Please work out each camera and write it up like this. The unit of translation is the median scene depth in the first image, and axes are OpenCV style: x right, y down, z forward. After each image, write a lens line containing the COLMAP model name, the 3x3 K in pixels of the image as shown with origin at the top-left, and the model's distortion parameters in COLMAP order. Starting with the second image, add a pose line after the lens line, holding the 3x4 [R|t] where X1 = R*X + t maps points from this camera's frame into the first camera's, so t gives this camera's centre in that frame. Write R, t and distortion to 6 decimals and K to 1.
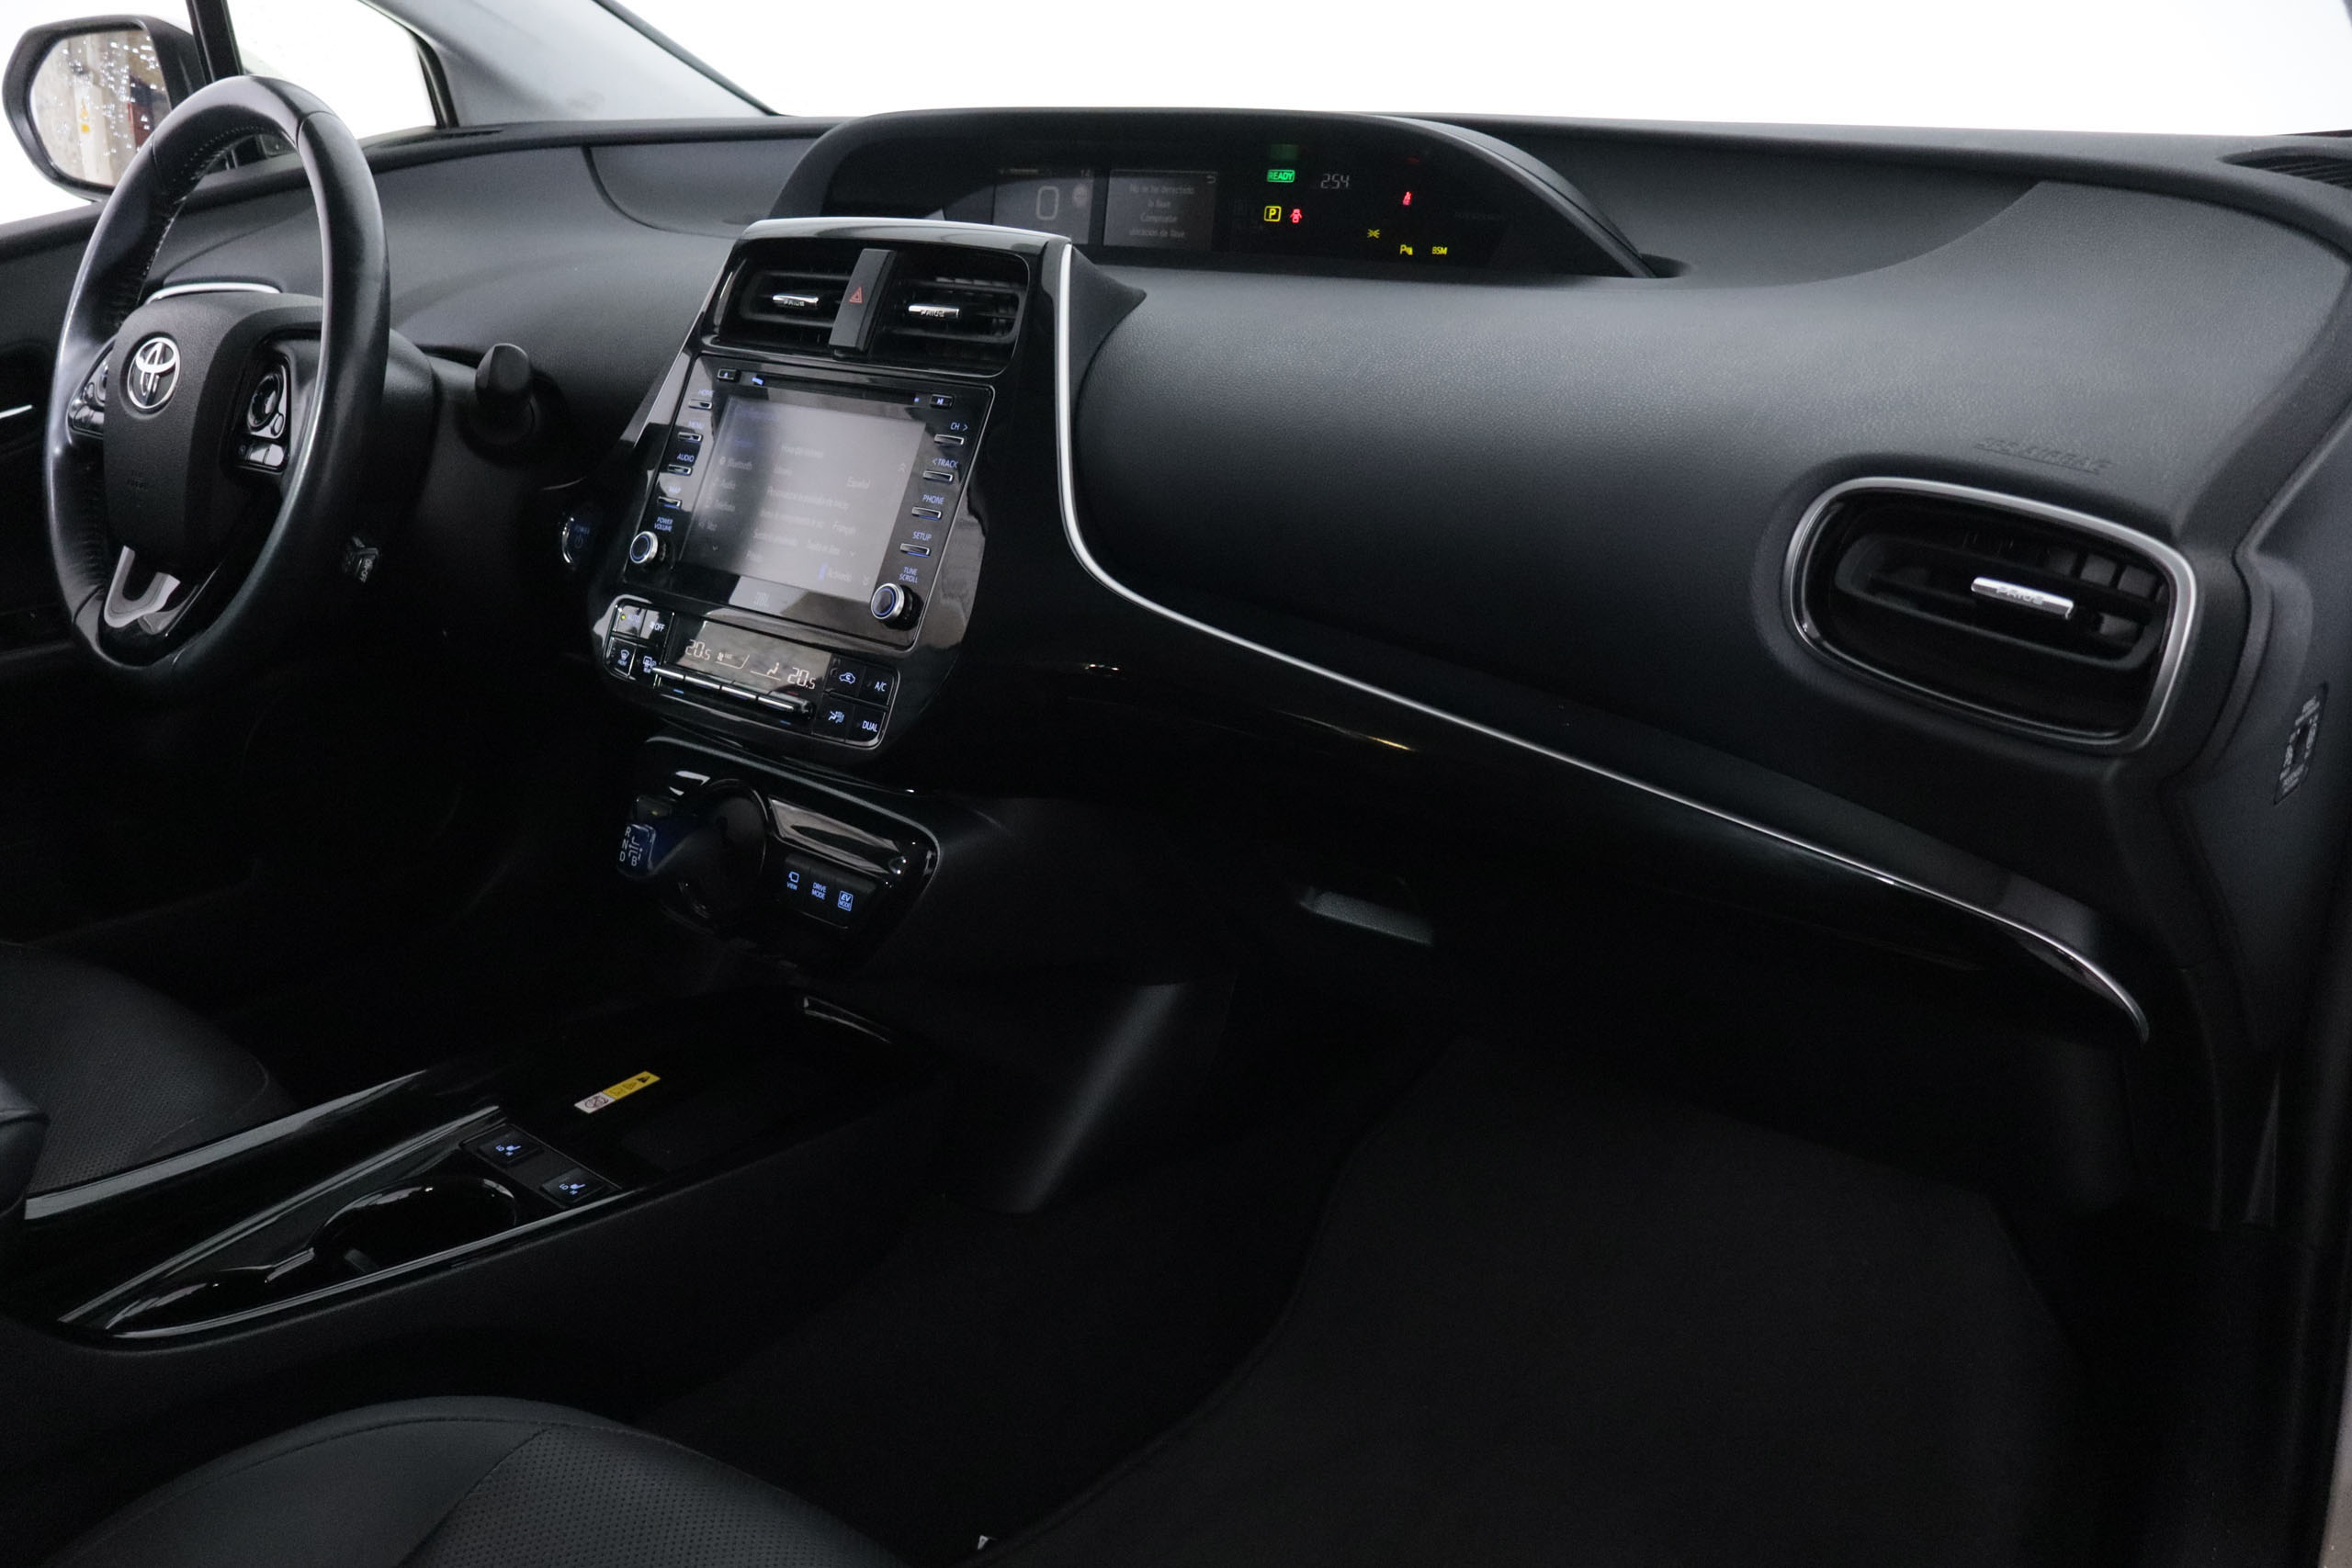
lens RADIAL K [[2053.9, 0, 1160.7], [0, 2053.9, 797.1], [0, 0, 1]] dist [-0.007853, 0.031501]
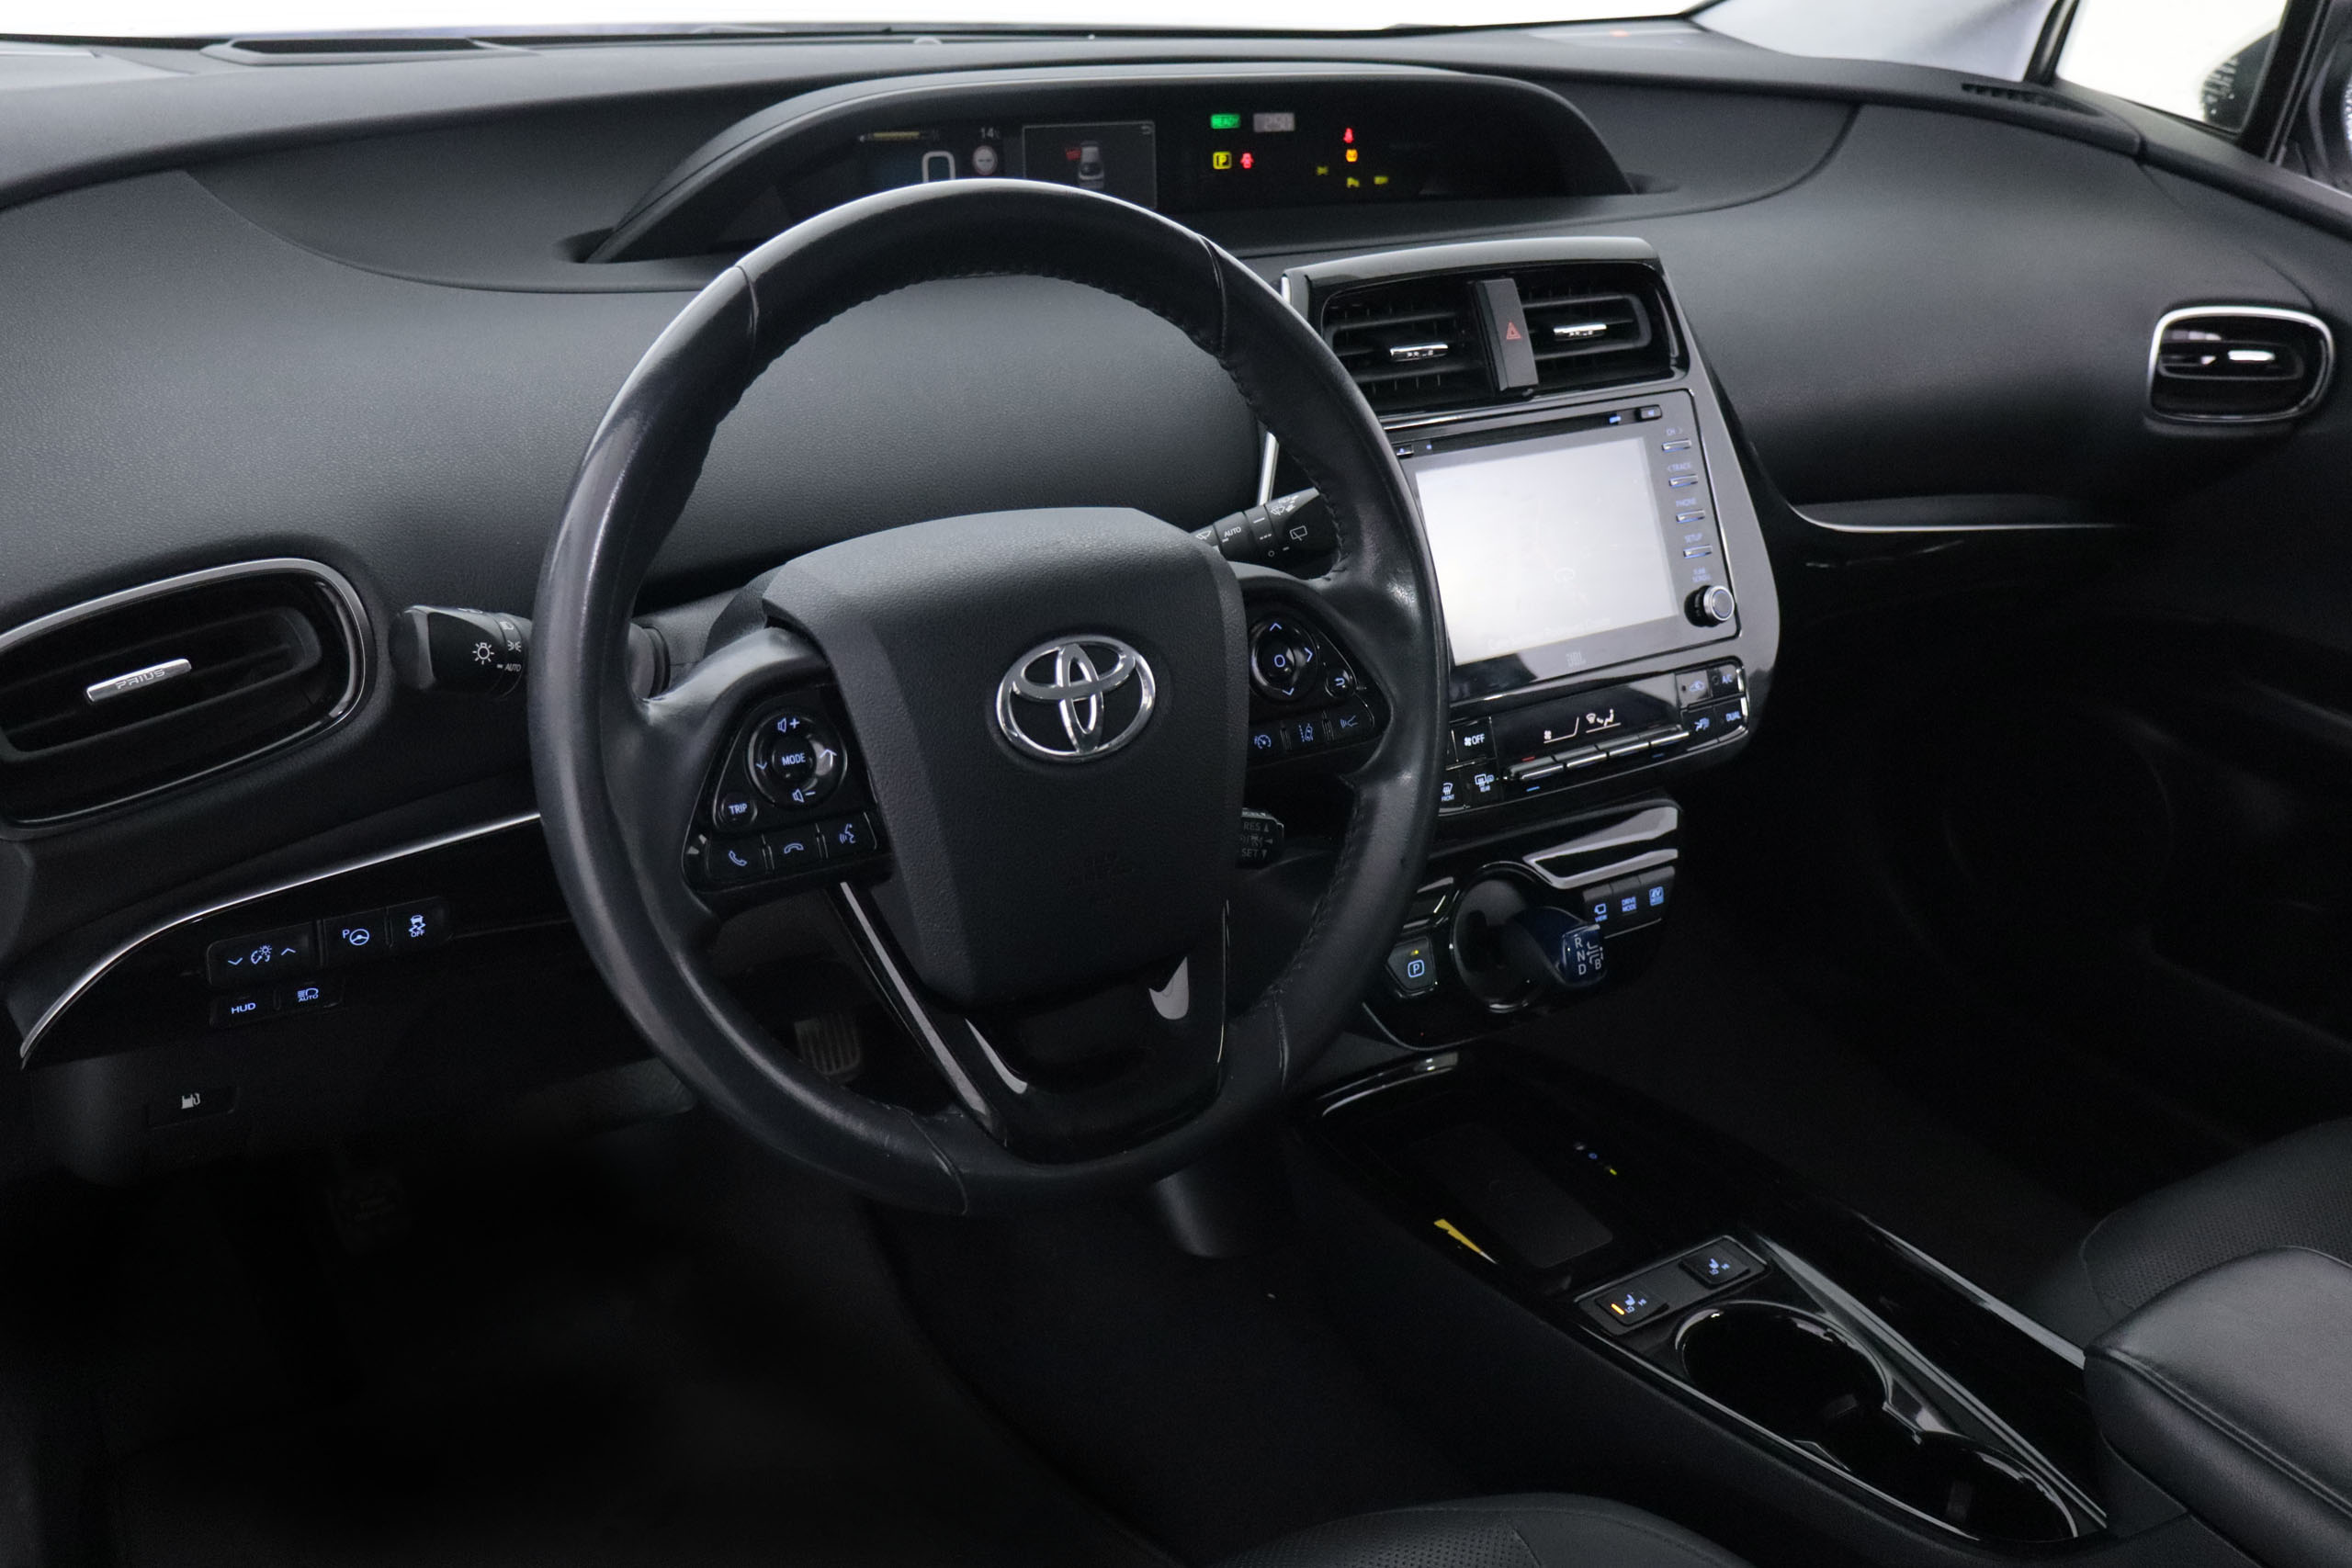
lens RADIAL K [[2362.8, 0, 1247.7], [0, 2362.8, 784.8], [0, 0, 1]] dist [0.072455, 0.000000]
pose [[0.204847, -0.378165, 0.902790, -1.134331], [0.245672, 0.912688, 0.326567, -0.400729], [-0.947461, 0.154894, 0.279866, 0.760686]]
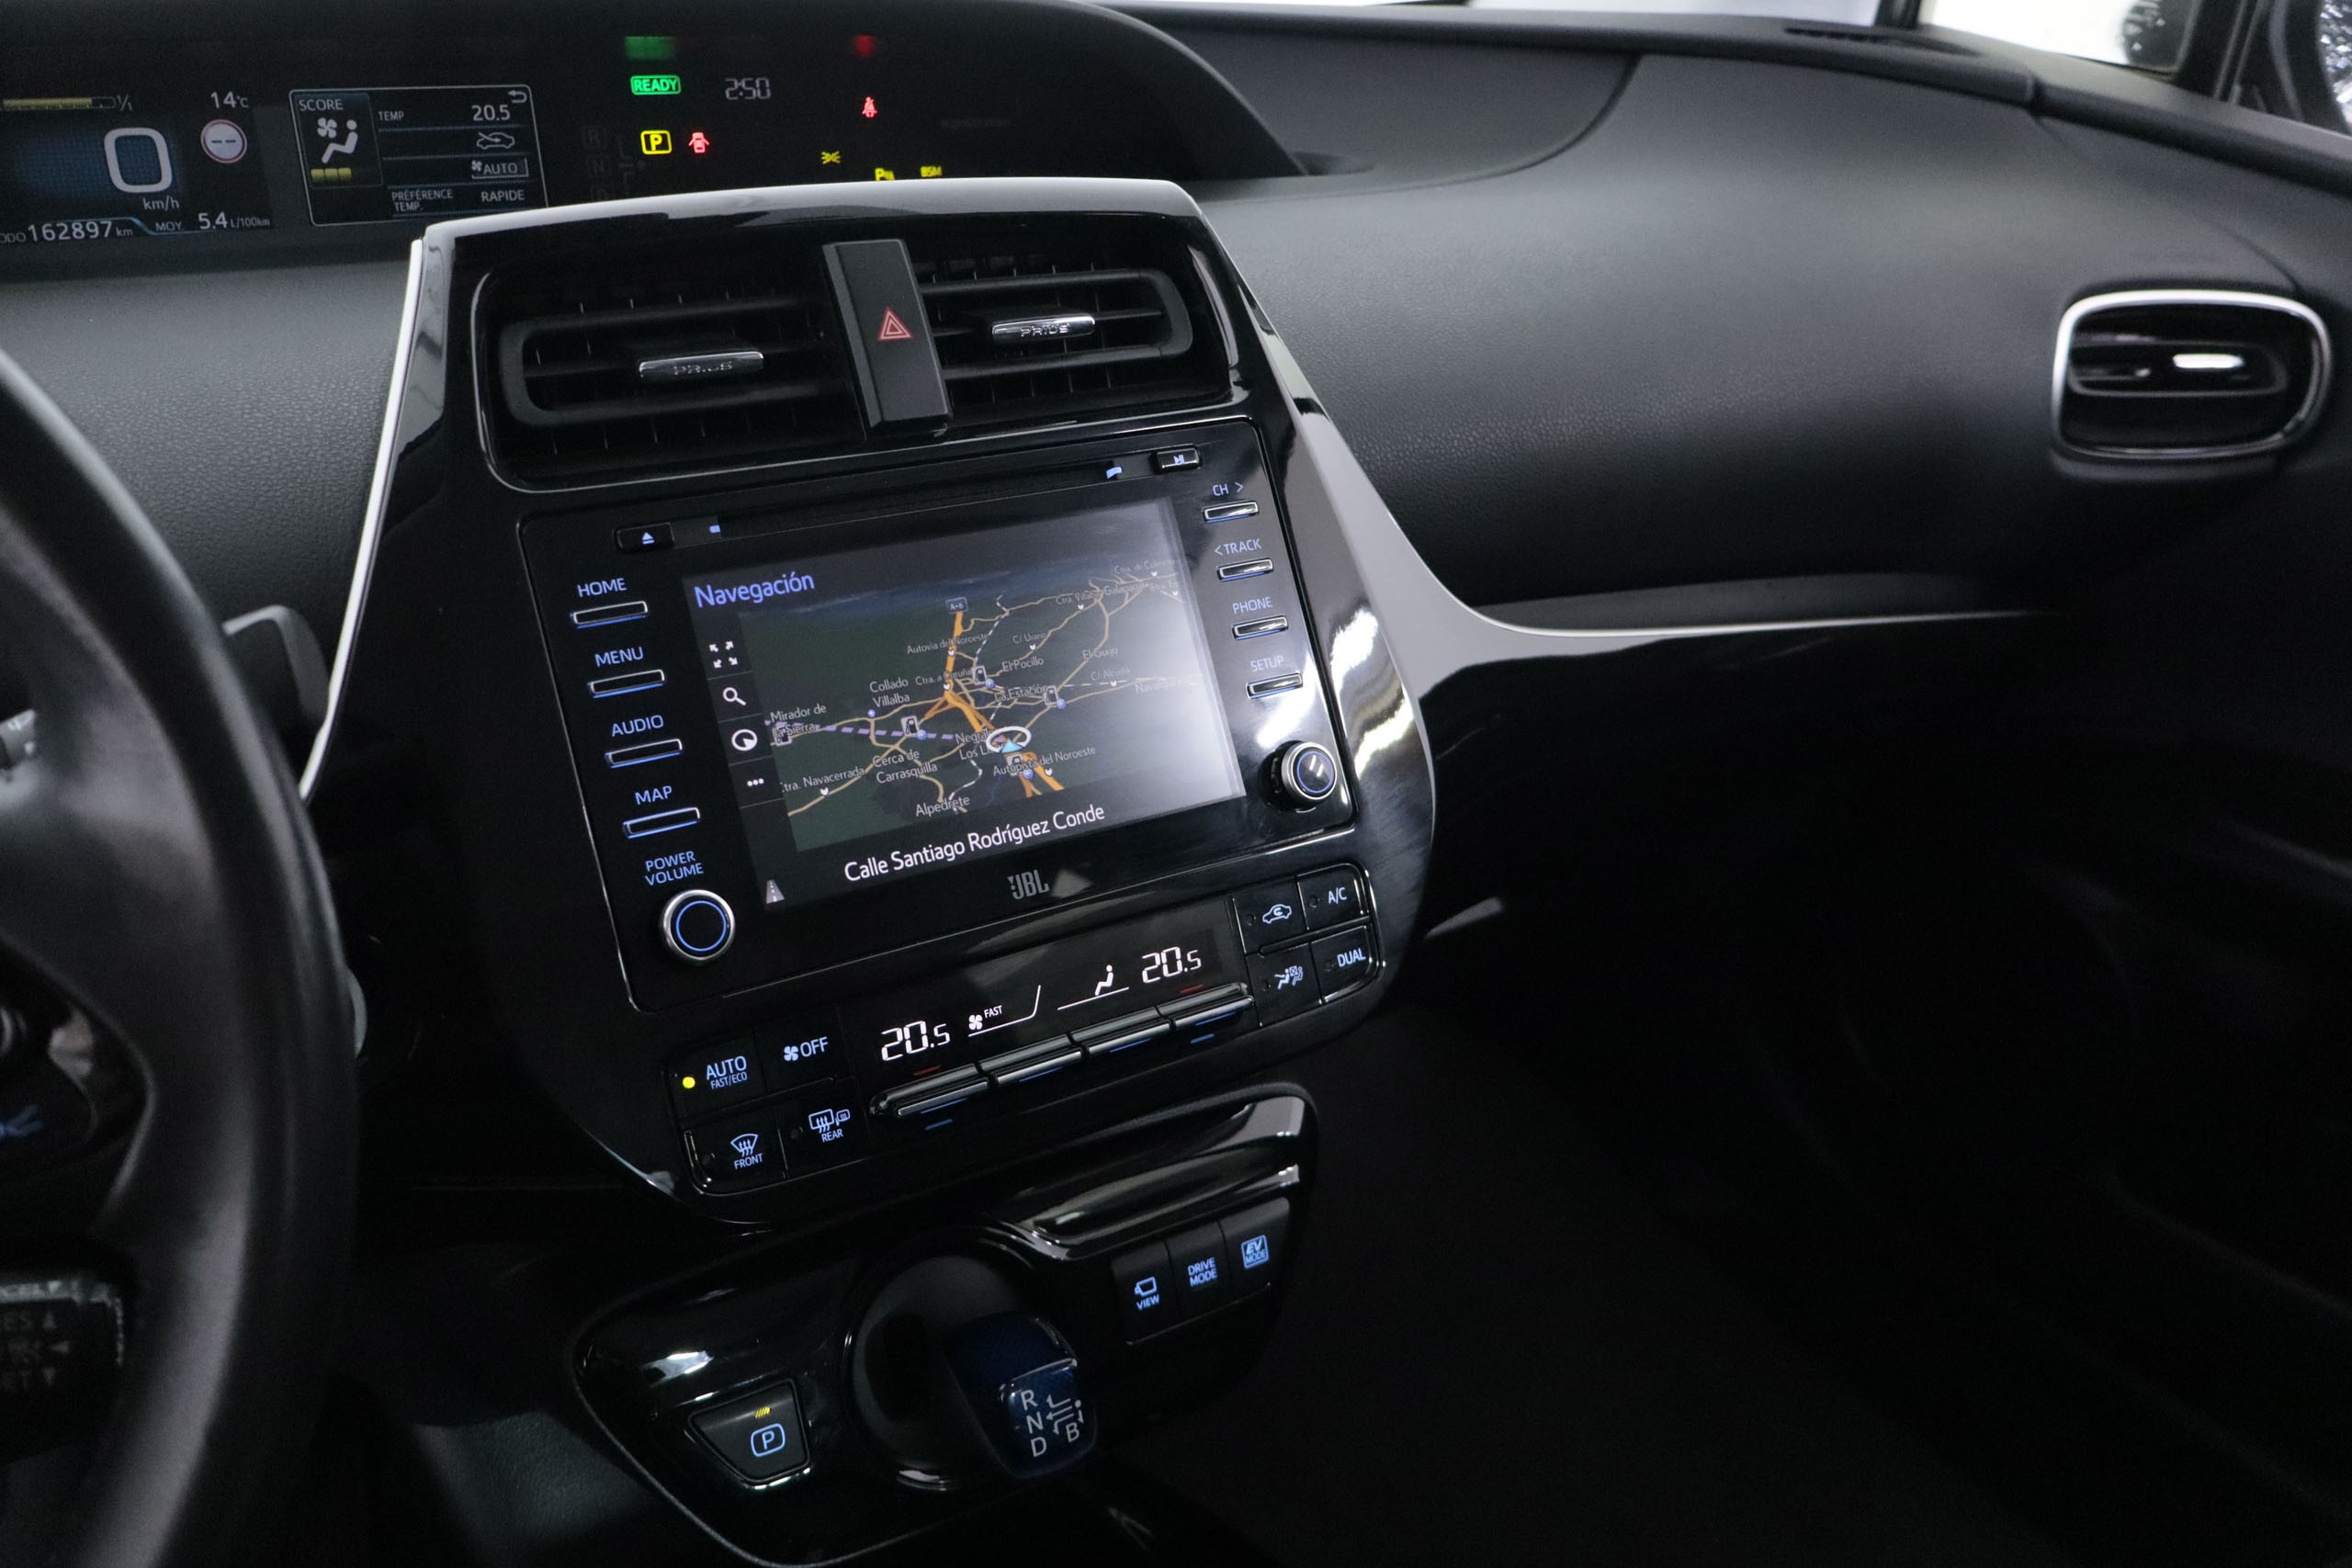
lens RADIAL K [[2053.9, 0, 1180.7], [0, 2053.9, 788.6], [0, 0, 1]] dist [-0.007853, 0.031501]
pose [[0.265861, -0.353295, 0.896940, -0.610105], [0.302350, 0.914037, 0.270410, -0.233469], [-0.915370, 0.199298, 0.349826, 0.687944]]
